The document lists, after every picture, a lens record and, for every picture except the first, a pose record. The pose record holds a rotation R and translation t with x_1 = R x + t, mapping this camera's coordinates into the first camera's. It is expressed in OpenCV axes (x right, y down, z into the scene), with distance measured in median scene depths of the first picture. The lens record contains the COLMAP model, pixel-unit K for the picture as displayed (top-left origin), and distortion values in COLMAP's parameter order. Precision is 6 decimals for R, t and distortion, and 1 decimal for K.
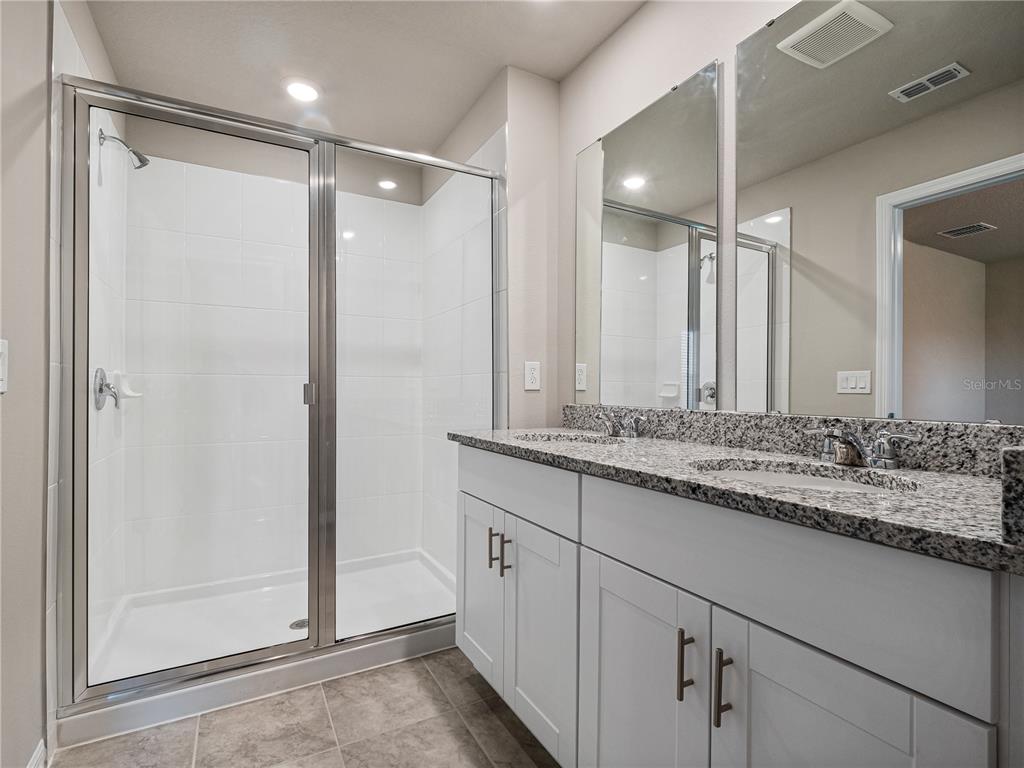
lens RADIAL K [[504.1, 0, 512.7], [0, 504.1, 388.2], [0, 0, 1]] dist [0.007404, -0.000361]
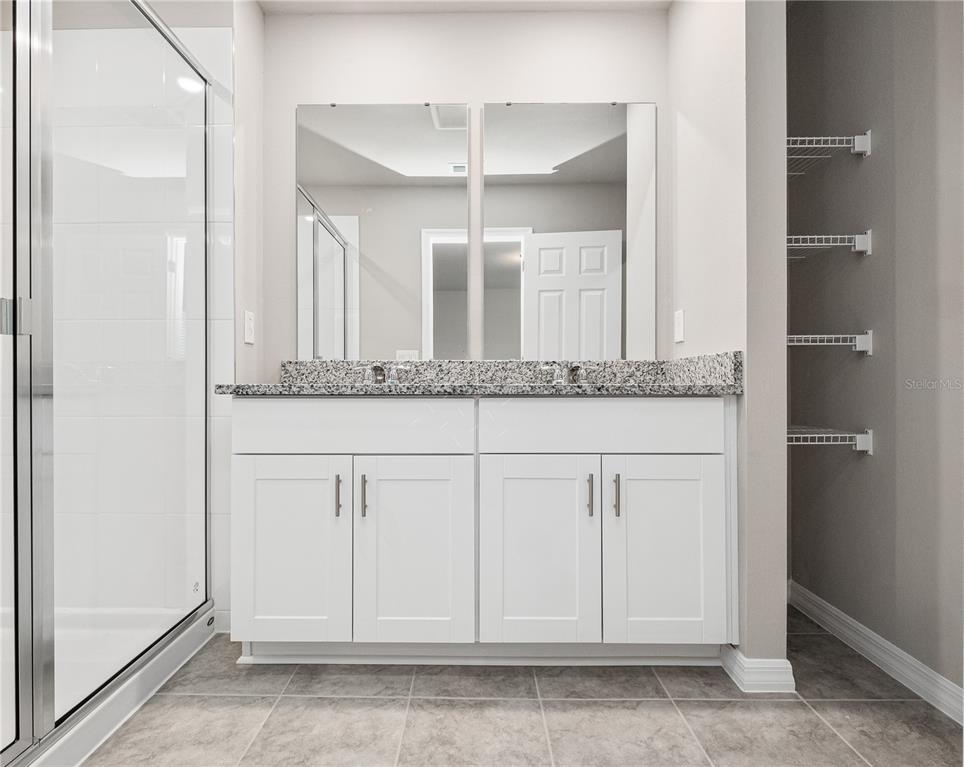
lens RADIAL K [[480.2, 0, 482.6], [0, 480.2, 384.3], [0, 0, 1]] dist [-0.006442, -0.000392]
pose [[0.496537, -0.007408, 0.867984, -0.700625], [0.001435, 0.999969, 0.007713, 0.098540], [-0.868014, -0.002584, 0.496533, 0.310774]]
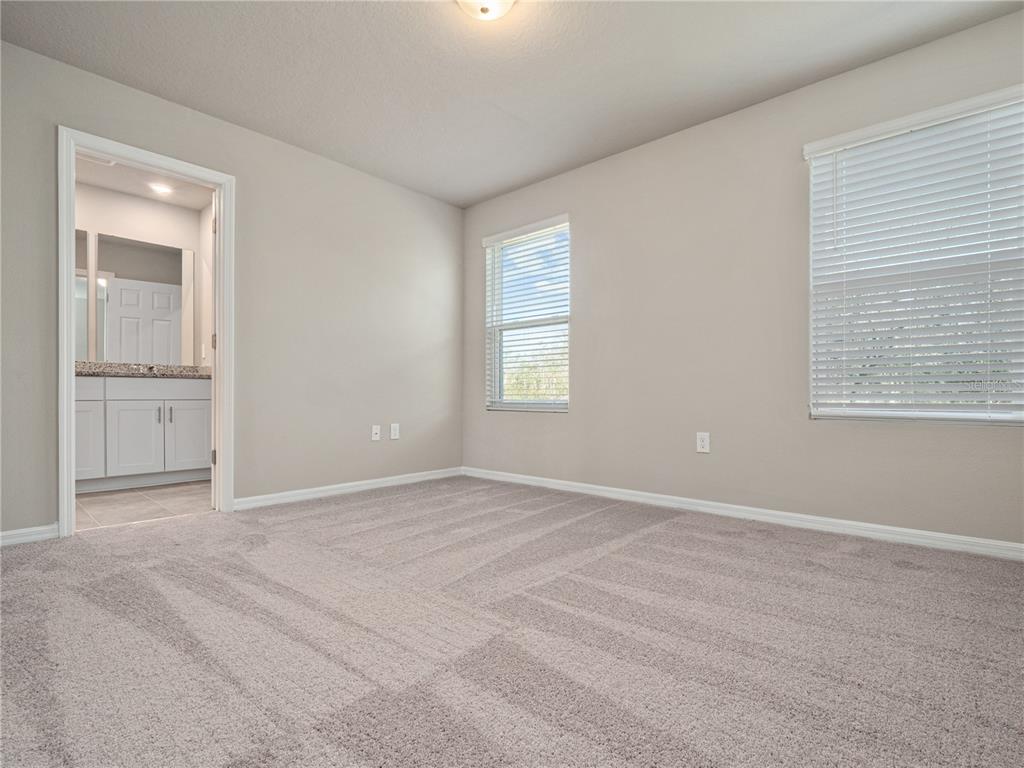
lens RADIAL K [[504.1, 0, 512.4], [0, 504.1, 390.5], [0, 0, 1]] dist [0.007404, -0.000361]
pose [[-0.302771, 0.003176, 0.953058, -2.817973], [-0.009505, 0.999935, -0.006352, 0.194179], [-0.953016, -0.010982, -0.302721, -0.351705]]
